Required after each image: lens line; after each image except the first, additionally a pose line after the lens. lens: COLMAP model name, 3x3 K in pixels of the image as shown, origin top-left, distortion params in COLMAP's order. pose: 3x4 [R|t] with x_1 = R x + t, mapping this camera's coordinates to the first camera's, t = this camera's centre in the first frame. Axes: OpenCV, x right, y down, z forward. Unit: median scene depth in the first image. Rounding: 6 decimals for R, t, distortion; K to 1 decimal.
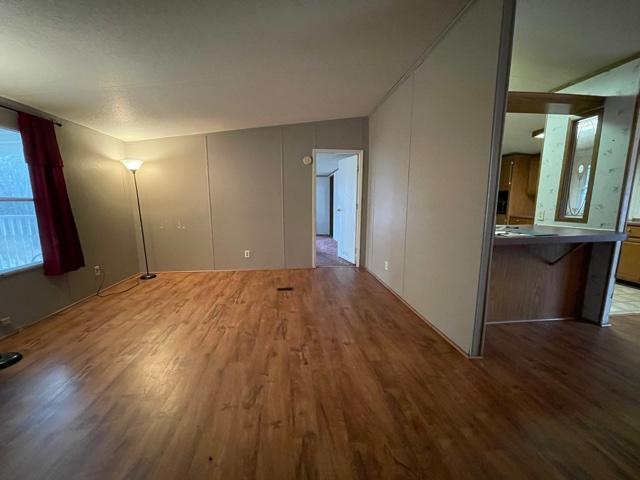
lens RADIAL K [[257.7, 0, 317.0], [0, 257.7, 240.6], [0, 0, 1]] dist [-0.001081, -0.000172]
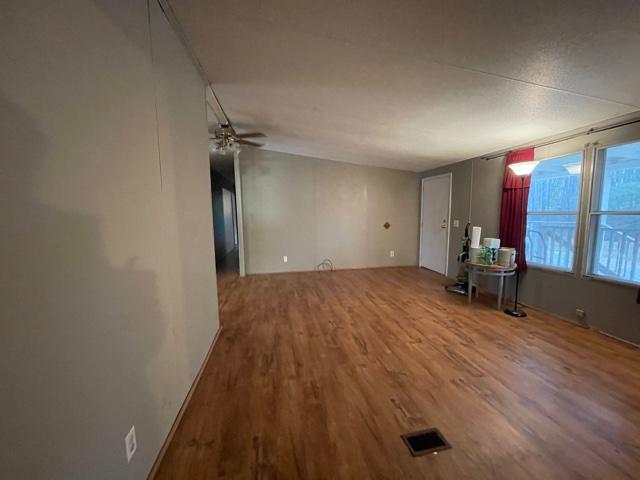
lens RADIAL K [[257.7, 0, 317.0], [0, 257.7, 240.6], [0, 0, 1]] dist [-0.001081, -0.000172]
pose [[-0.997898, 0.027517, -0.058679, 0.086473], [0.011425, 0.965905, 0.258644, -0.313300], [0.063795, 0.257430, -0.964189, 1.814157]]
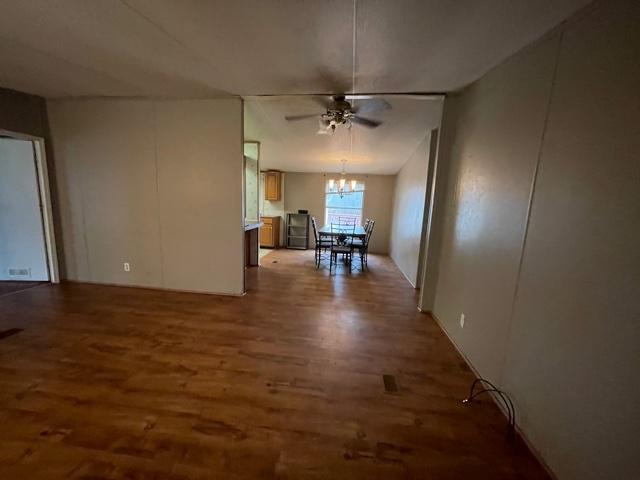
lens RADIAL K [[257.7, 0, 317.0], [0, 257.7, 240.6], [0, 0, 1]] dist [-0.001081, -0.000172]
pose [[0.223435, -0.140503, 0.964539, -0.784898], [0.102022, 0.987492, 0.120214, -0.078109], [-0.969365, 0.071544, 0.234975, 0.014952]]
